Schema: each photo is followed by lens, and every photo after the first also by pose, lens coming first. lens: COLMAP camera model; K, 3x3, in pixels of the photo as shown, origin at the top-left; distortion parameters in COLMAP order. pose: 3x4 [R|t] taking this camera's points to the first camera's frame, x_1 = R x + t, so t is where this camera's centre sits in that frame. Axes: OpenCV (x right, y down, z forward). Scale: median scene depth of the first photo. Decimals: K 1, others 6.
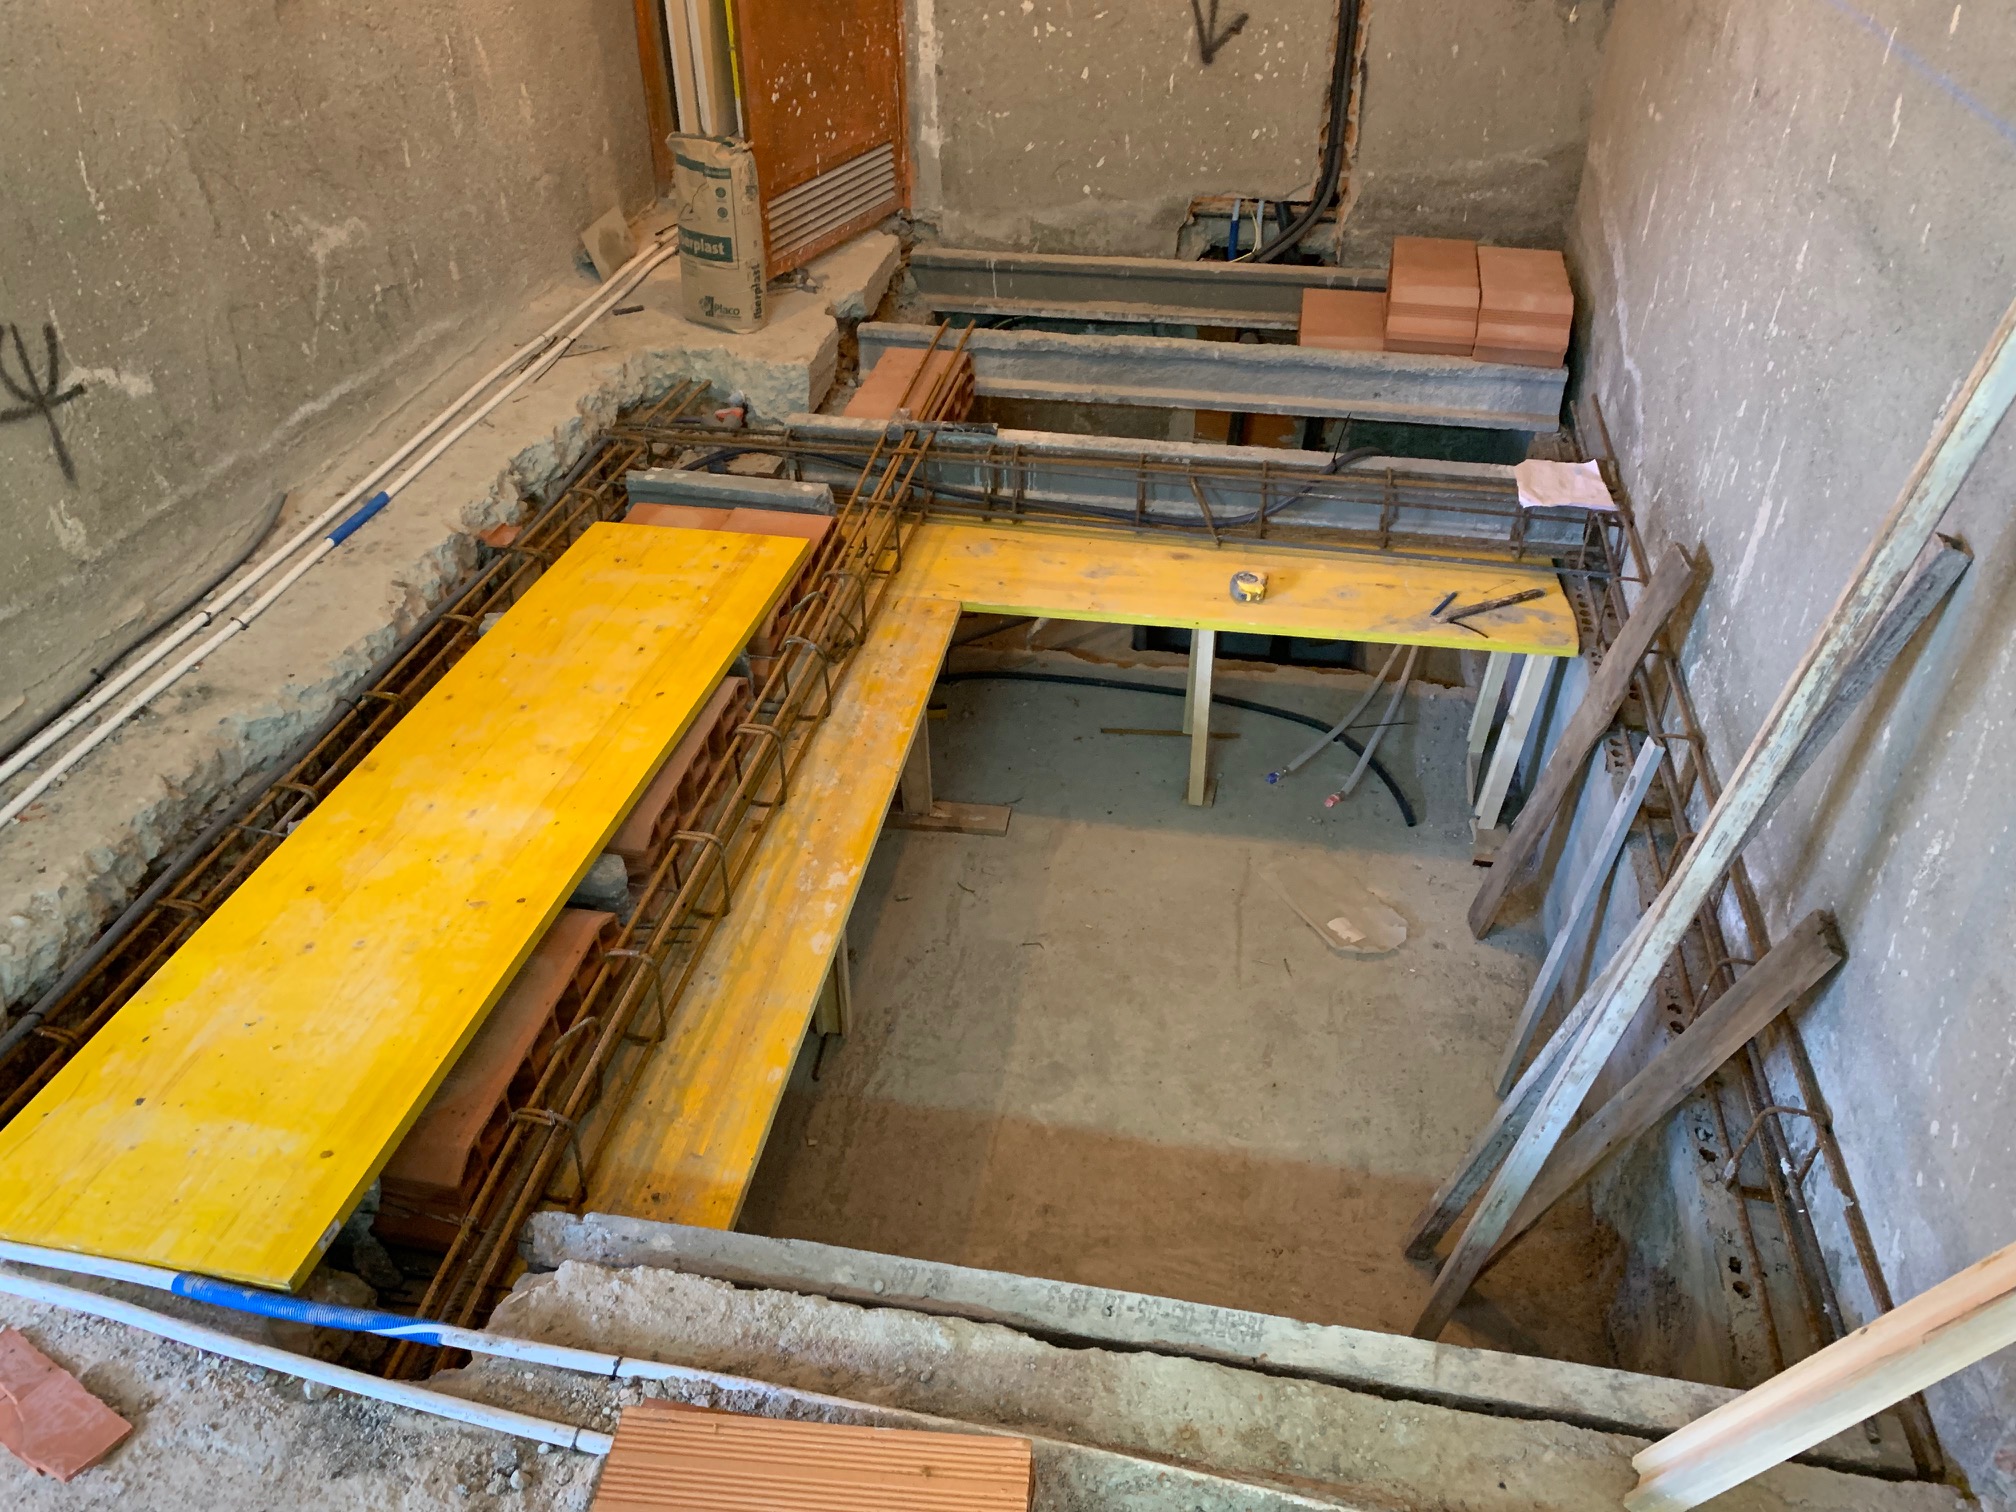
lens RADIAL K [[1510.0, 0, 1008.0], [0, 1510.0, 756.0], [0, 0, 1]] dist [0.011519, 0.002324]
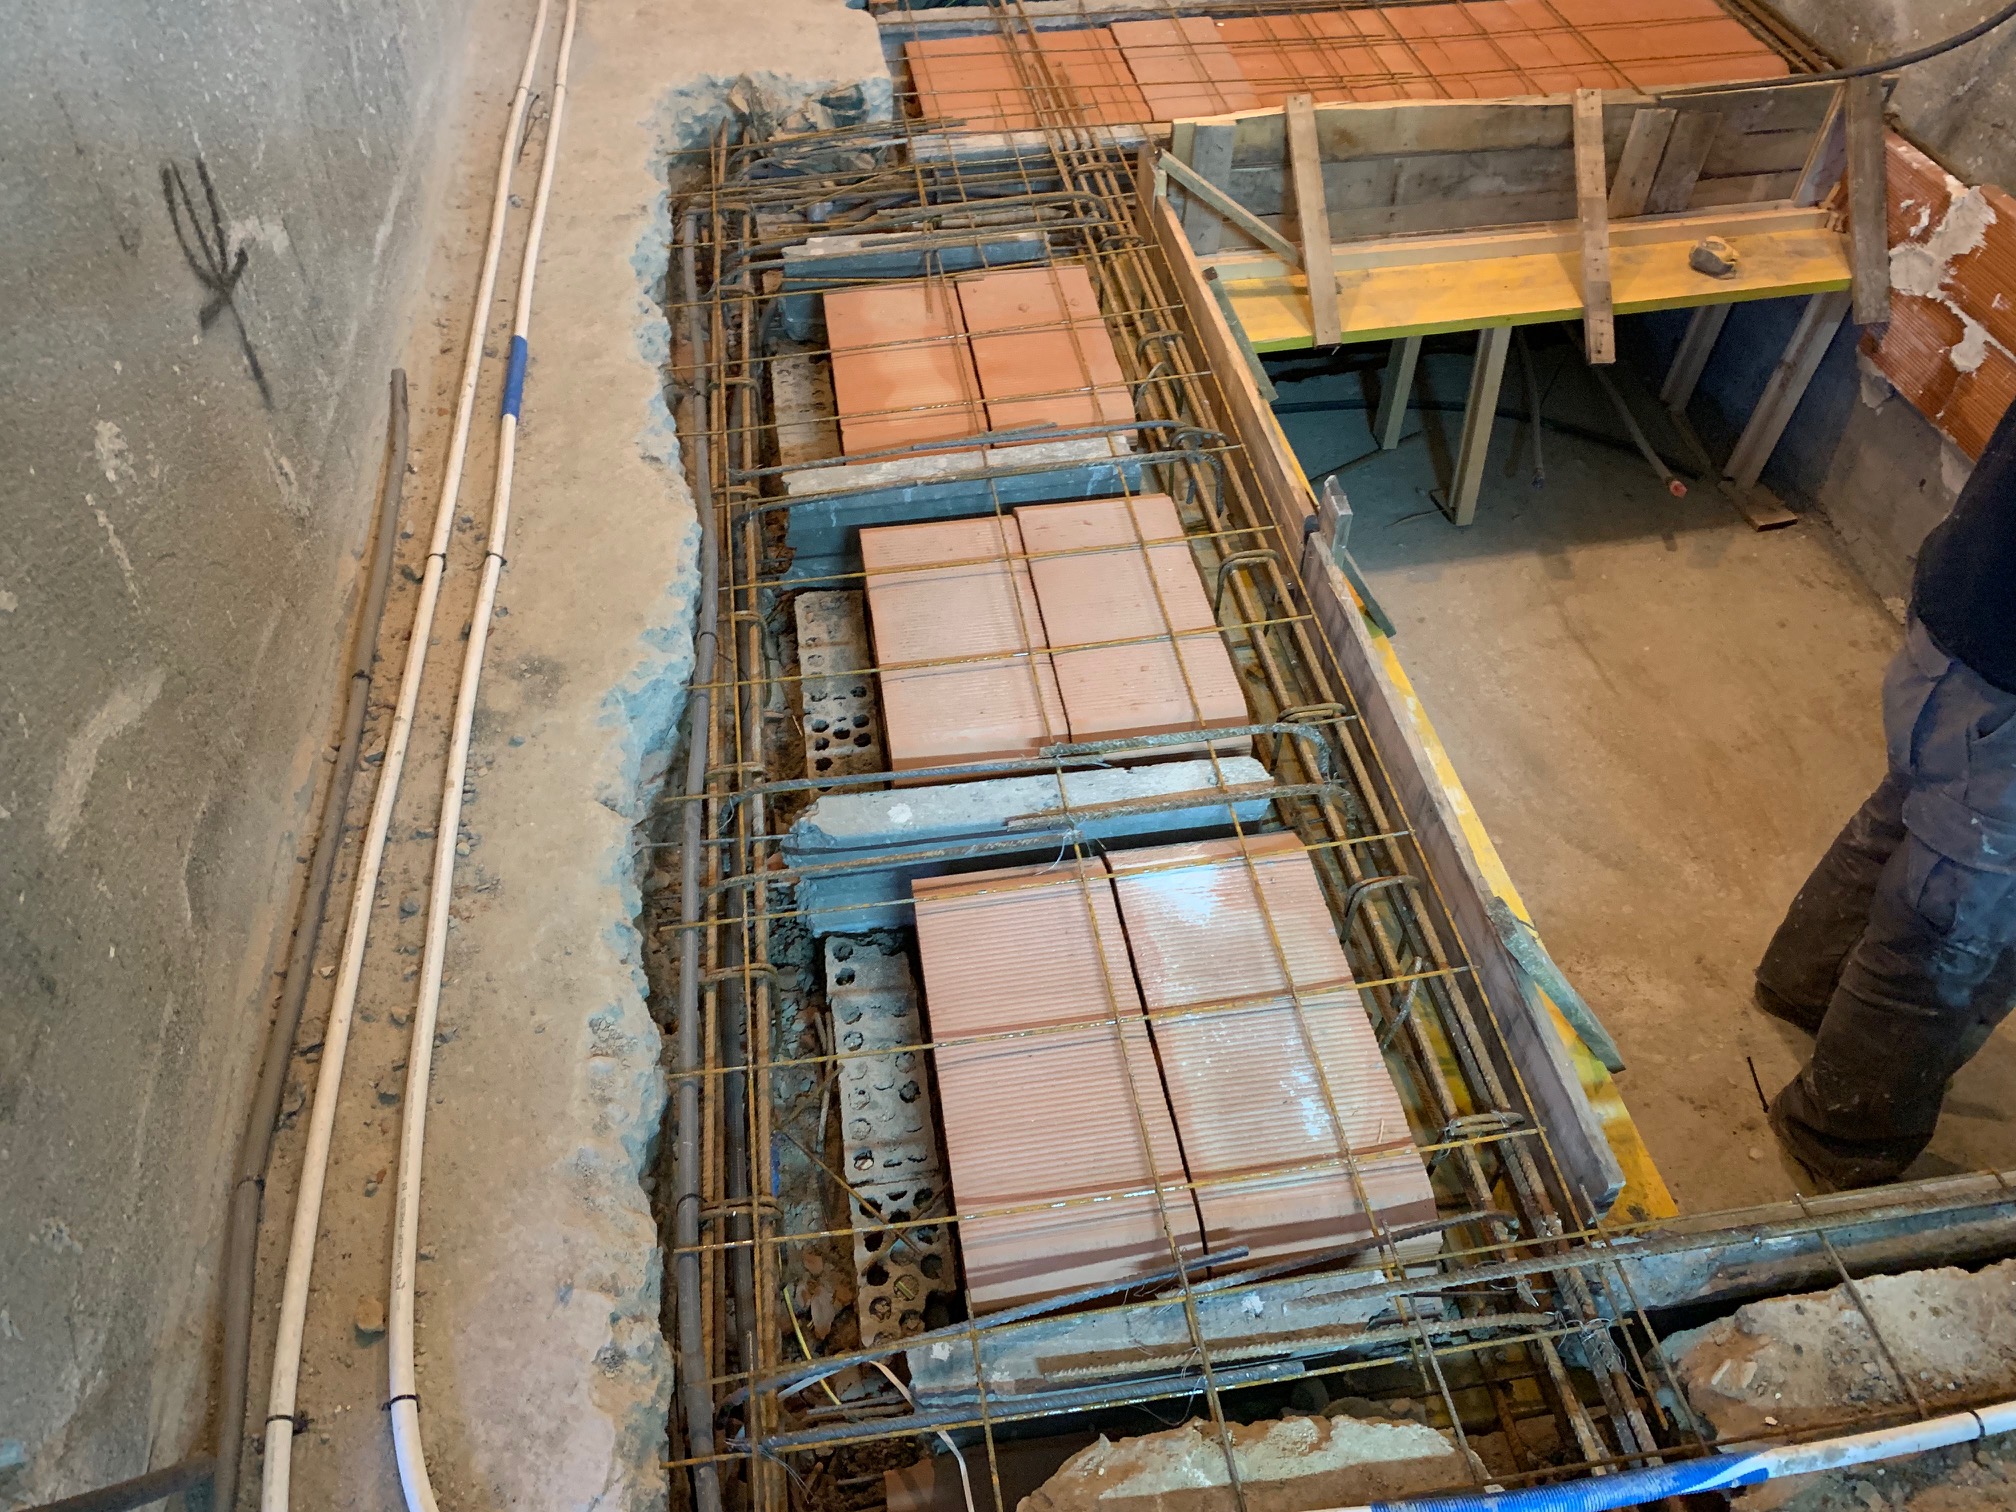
lens RADIAL K [[1494.4, 0, 1008.0], [0, 1494.4, 756.0], [0, 0, 1]] dist [-0.000456, -0.002446]
pose [[0.944300, -0.241328, 0.223737, -0.374056], [0.193887, 0.957334, 0.214289, -0.083969], [-0.265905, -0.158974, 0.950801, 0.209957]]
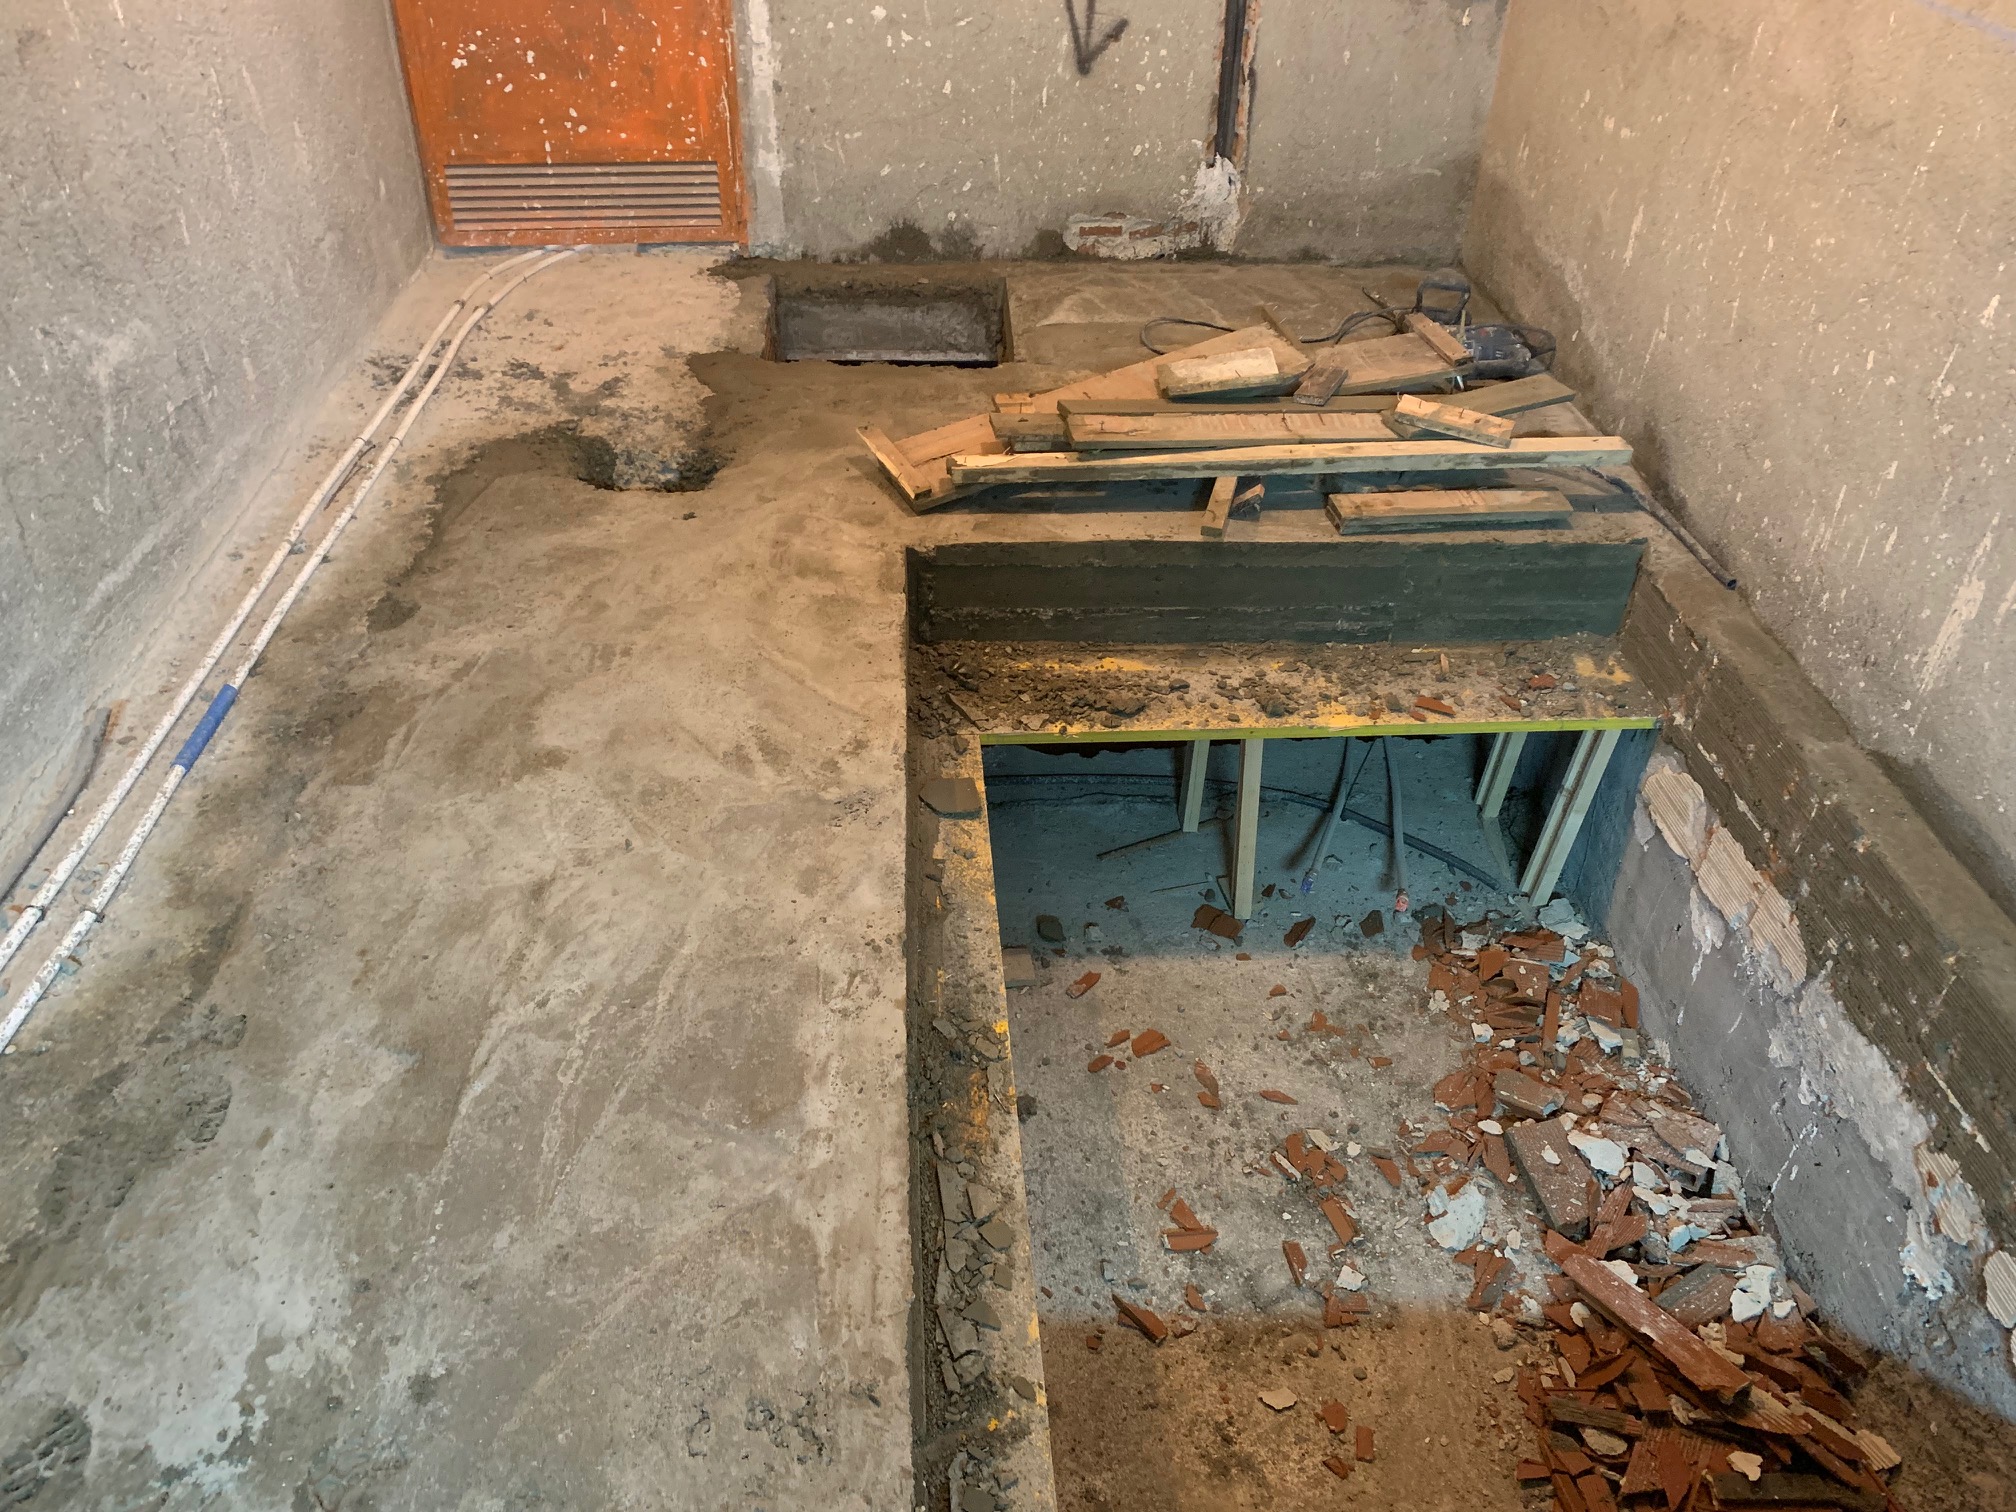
lens RADIAL K [[1494.4, 0, 1008.0], [0, 1494.4, 756.0], [0, 0, 1]] dist [-0.000456, -0.002446]
pose [[0.971471, -0.114904, 0.207463, -0.181572], [0.111079, 0.993358, 0.030030, -0.109771], [-0.209536, -0.006128, 0.977782, 0.176300]]
